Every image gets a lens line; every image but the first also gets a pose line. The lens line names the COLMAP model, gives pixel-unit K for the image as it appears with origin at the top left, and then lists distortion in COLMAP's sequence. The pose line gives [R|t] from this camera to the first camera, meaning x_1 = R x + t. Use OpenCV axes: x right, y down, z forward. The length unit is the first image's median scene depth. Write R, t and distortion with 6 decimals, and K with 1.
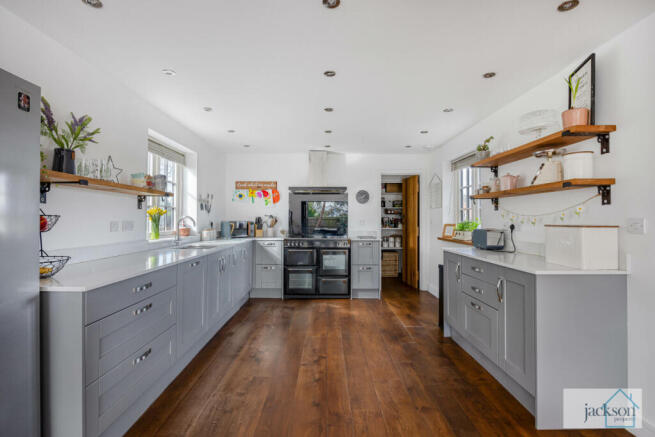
lens RADIAL K [[322.4, 0, 328.5], [0, 322.4, 214.7], [0, 0, 1]] dist [-0.015053, 0.001196]
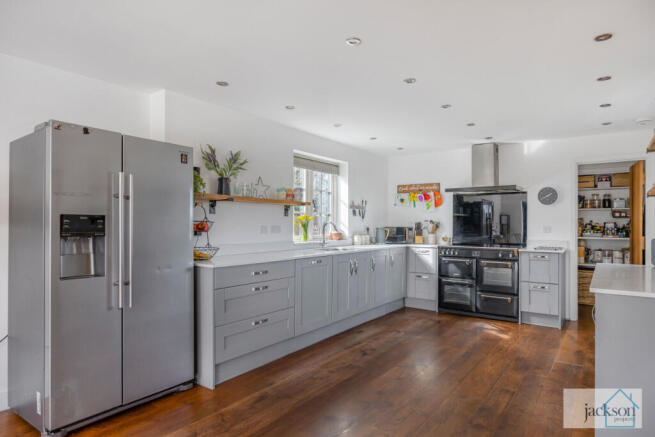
lens RADIAL K [[396.6, 0, 326.5], [0, 396.6, 222.9], [0, 0, 1]] dist [-0.002982, -0.000503]
pose [[0.798730, -0.002106, -0.601685, 0.321461], [0.007050, 0.999958, 0.005858, 0.000320], [0.601648, -0.008921, 0.798712, -0.095930]]
